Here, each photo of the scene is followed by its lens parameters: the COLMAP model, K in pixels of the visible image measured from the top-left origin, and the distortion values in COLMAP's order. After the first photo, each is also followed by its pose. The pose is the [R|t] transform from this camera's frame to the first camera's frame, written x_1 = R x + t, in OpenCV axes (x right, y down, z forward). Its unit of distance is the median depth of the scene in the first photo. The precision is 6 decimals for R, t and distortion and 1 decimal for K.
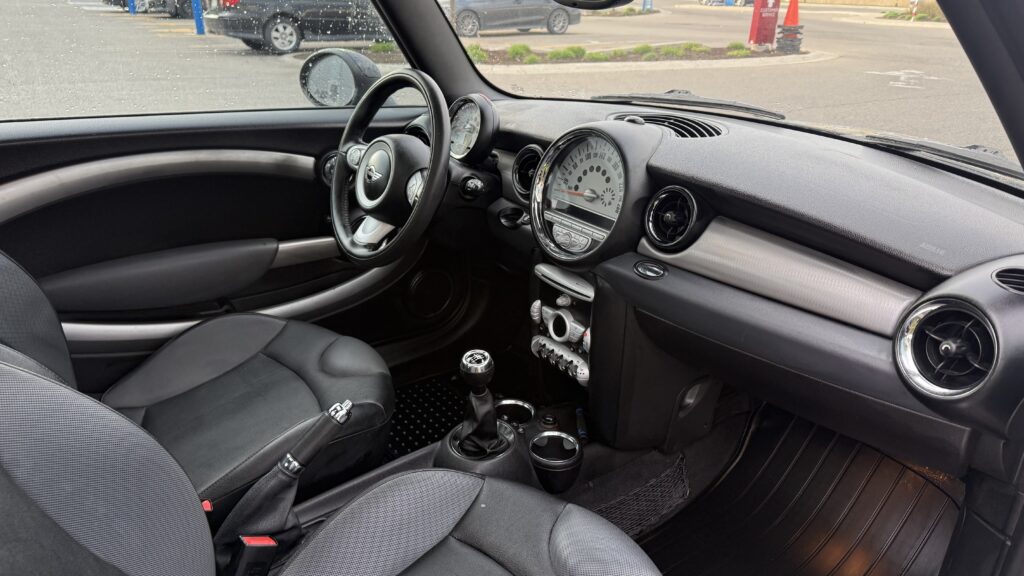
lens RADIAL K [[719.4, 0, 514.7], [0, 719.4, 287.3], [0, 0, 1]] dist [0.090679, -0.131139]
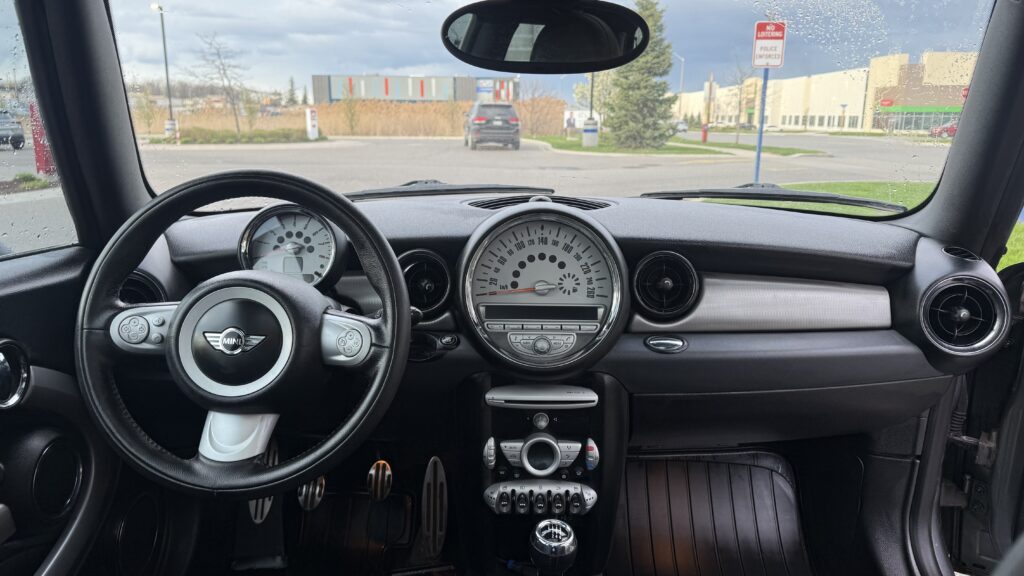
lens RADIAL K [[719.4, 0, 514.7], [0, 719.4, 287.3], [0, 0, 1]] dist [0.090679, -0.131139]
pose [[0.613208, -0.198395, 0.764602, -0.540720], [0.317483, 0.948225, -0.008579, -0.128371], [-0.723312, 0.248009, 0.644446, 0.472321]]
